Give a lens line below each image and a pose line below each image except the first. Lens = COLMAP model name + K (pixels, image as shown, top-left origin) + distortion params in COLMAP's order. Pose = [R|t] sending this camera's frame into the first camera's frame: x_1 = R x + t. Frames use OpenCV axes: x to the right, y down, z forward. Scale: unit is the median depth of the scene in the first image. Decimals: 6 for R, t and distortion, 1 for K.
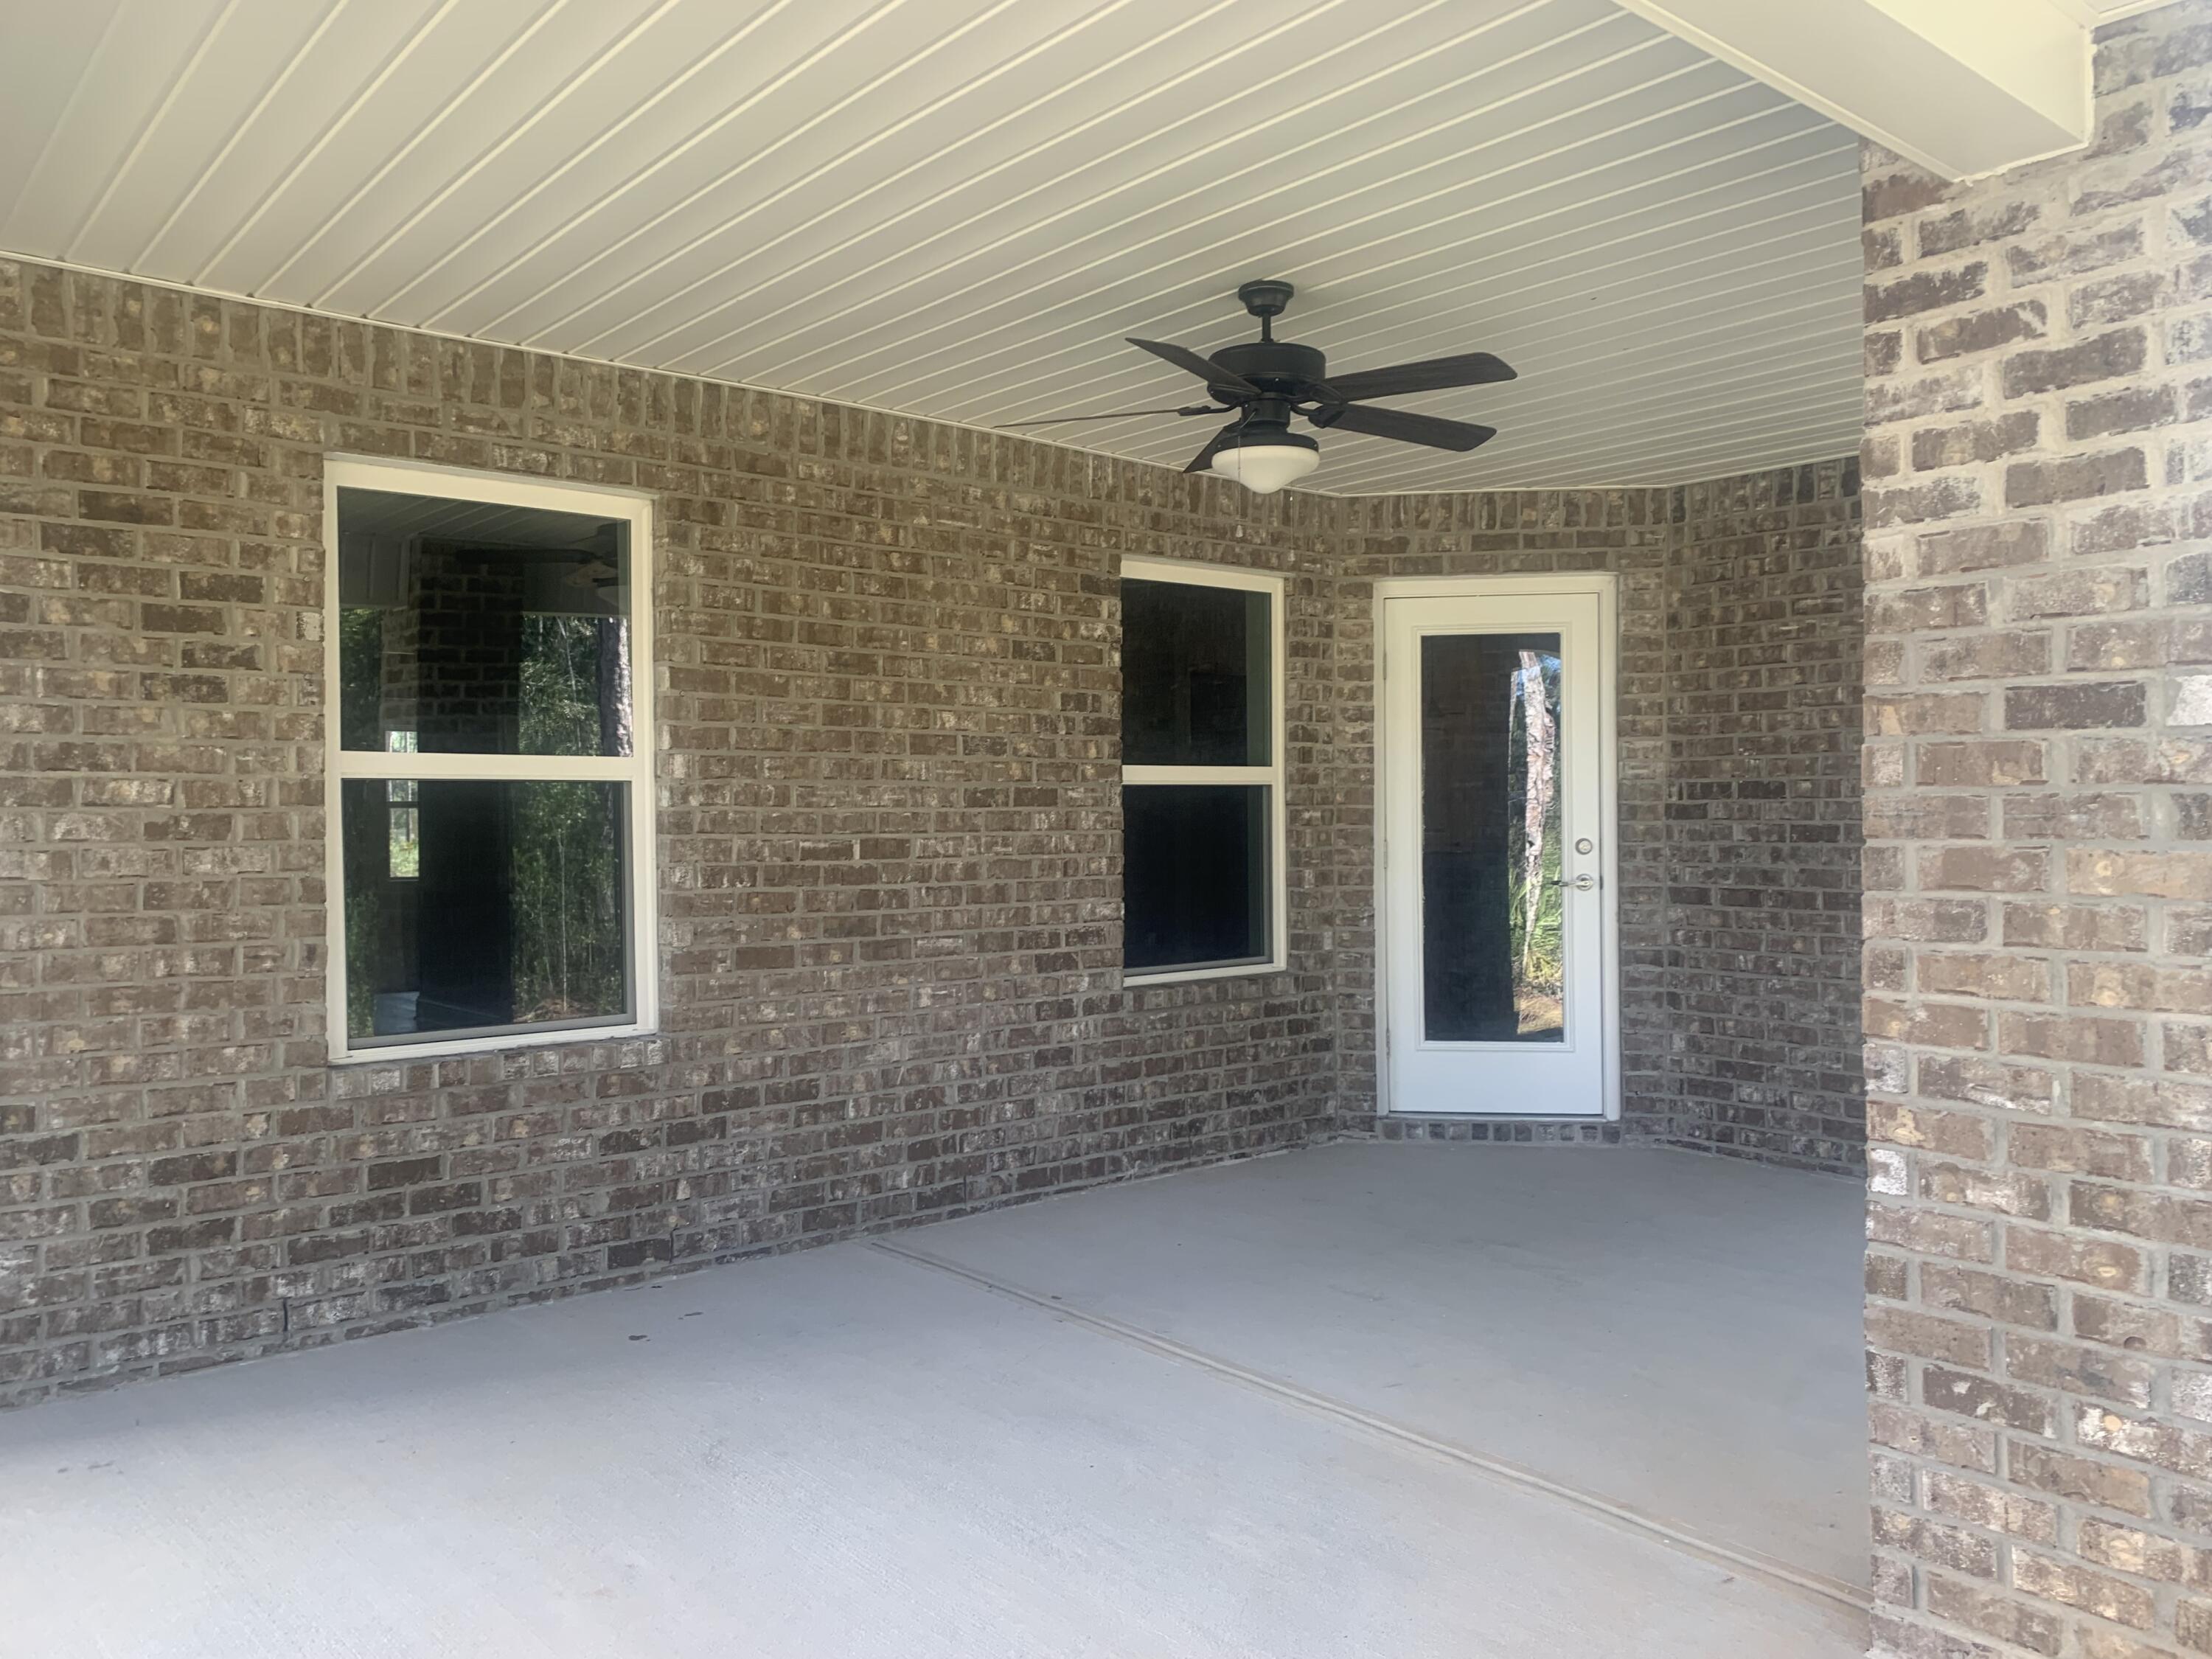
lens RADIAL K [[1687.6, 0, 1214.6], [0, 1687.6, 828.6], [0, 0, 1]] dist [0.061624, -0.089621]
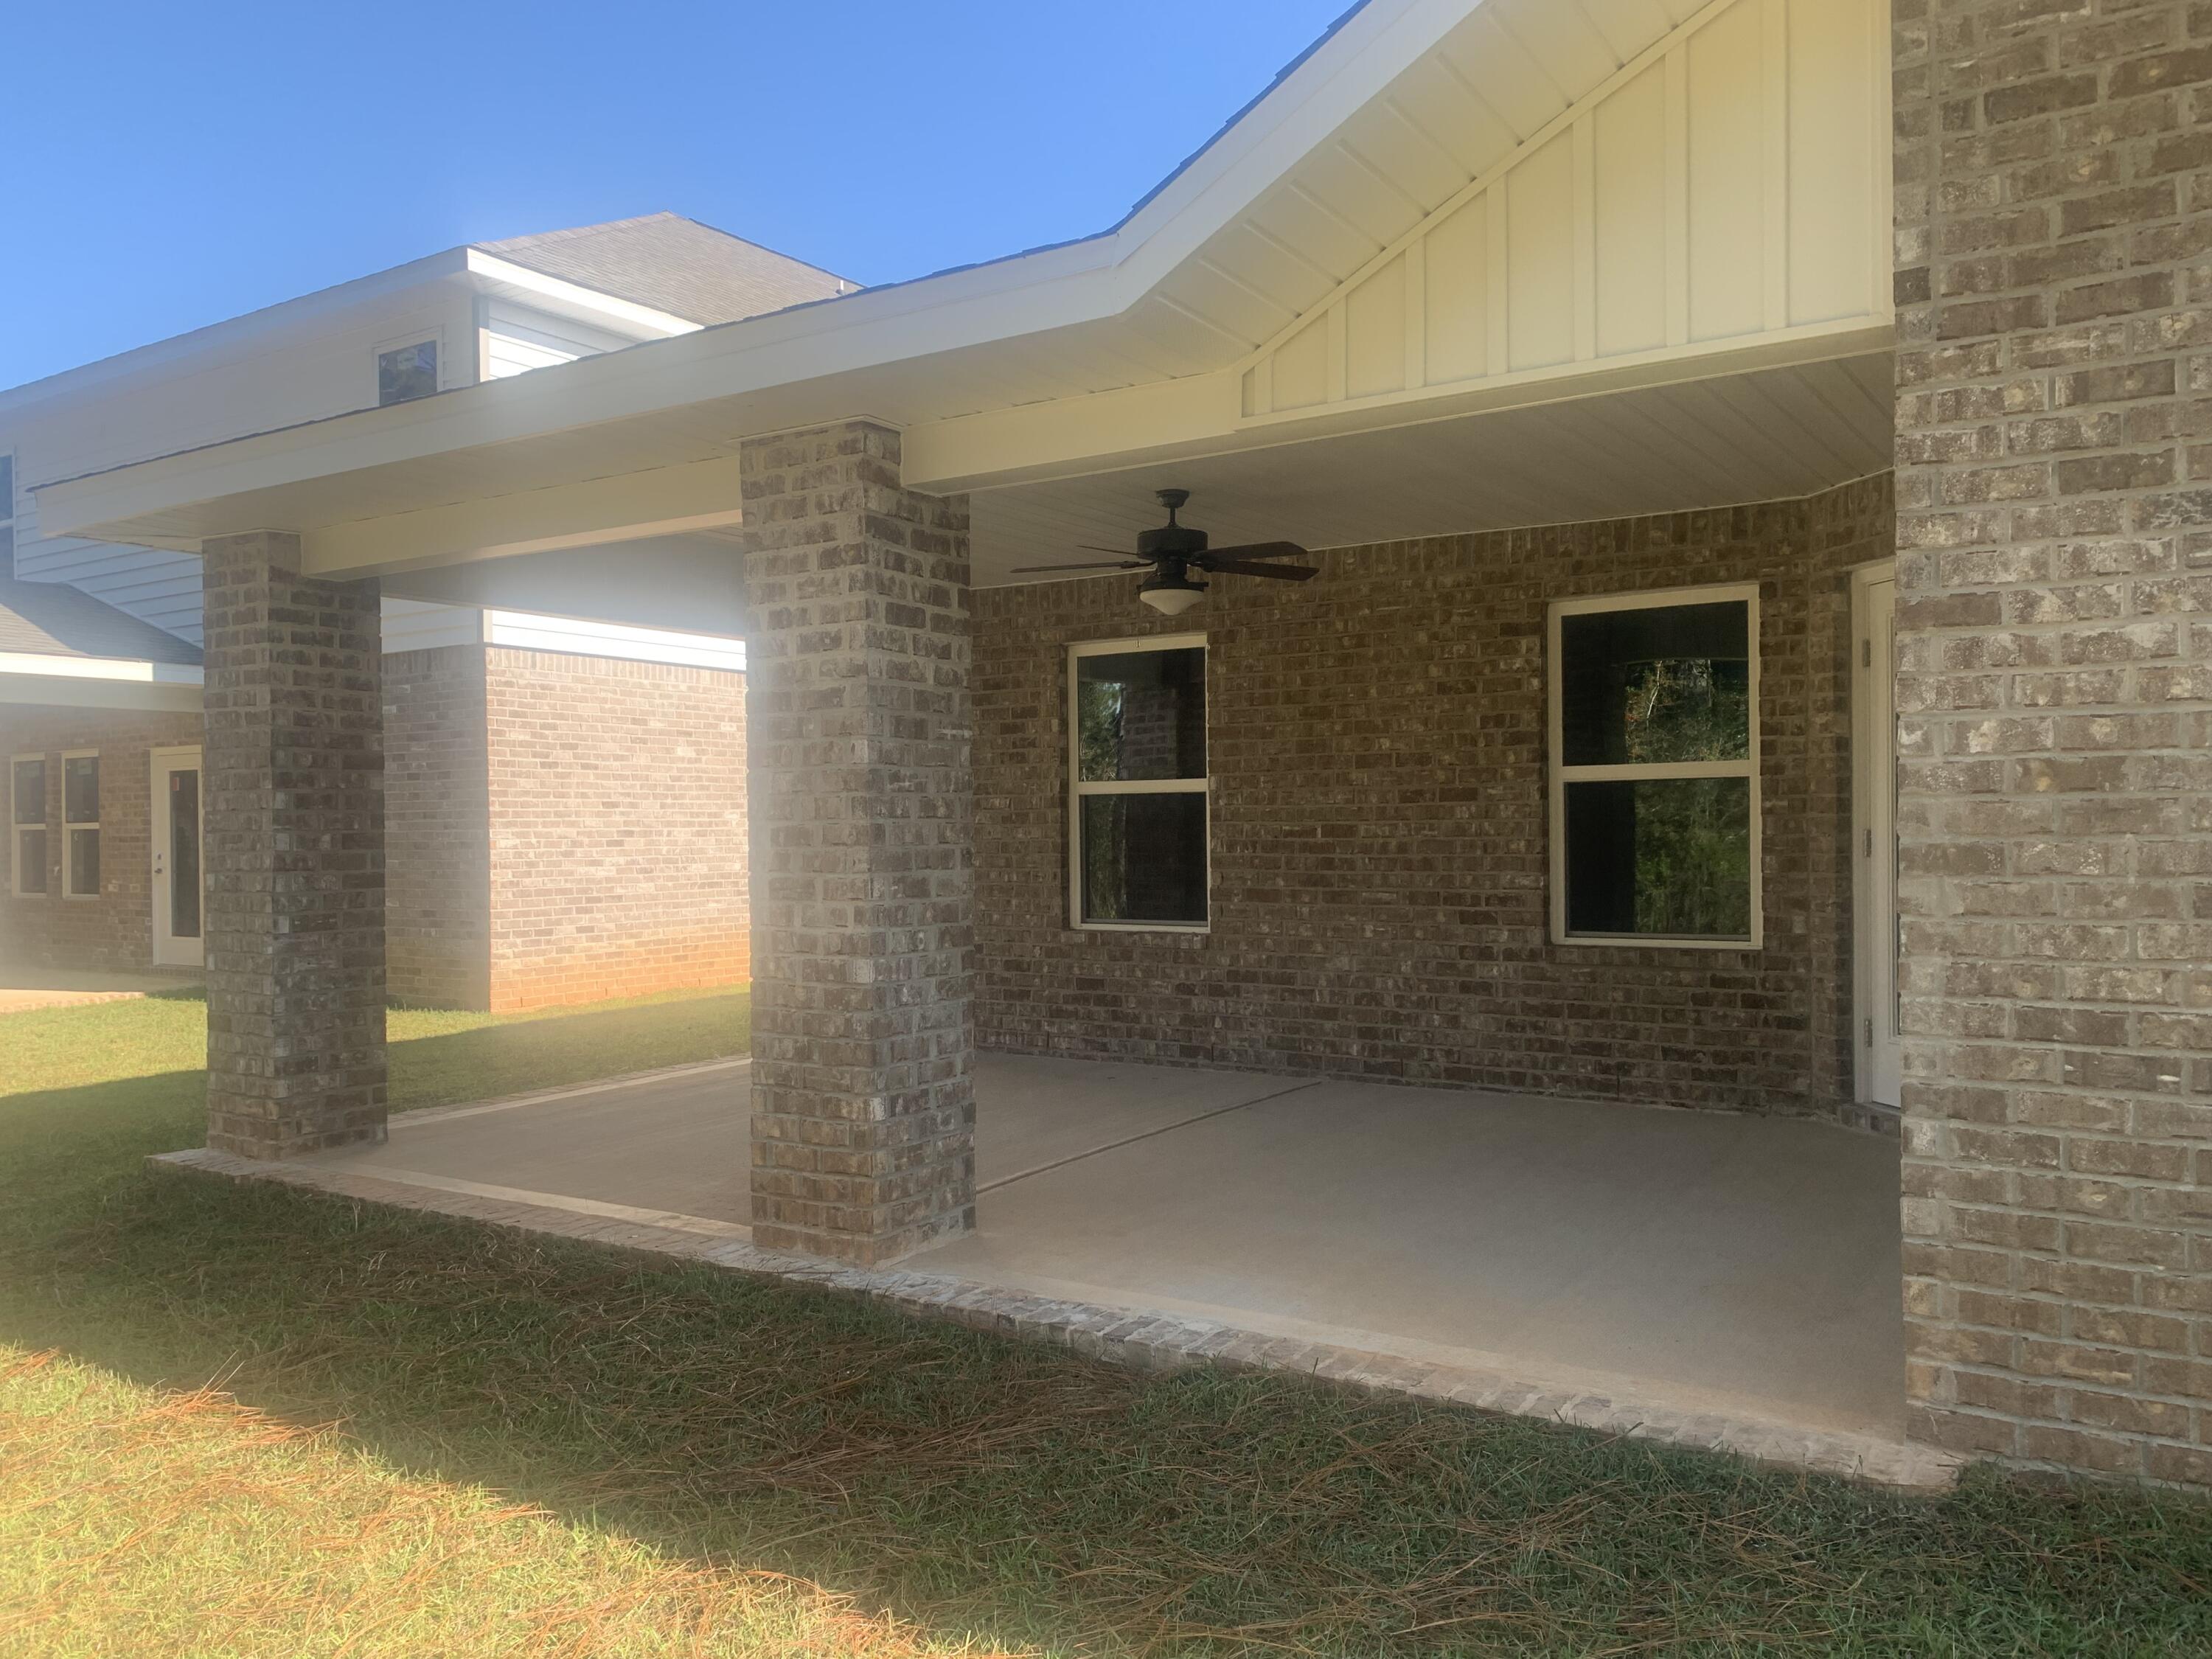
lens RADIAL K [[1687.6, 0, 1087.7], [0, 1687.6, 822.0], [0, 0, 1]] dist [0.061624, -0.089621]
pose [[0.241718, 0.002819, -0.970342, 1.202973], [0.002864, 0.999989, 0.003618, -0.002401], [0.970342, -0.003653, 0.241708, 0.396396]]
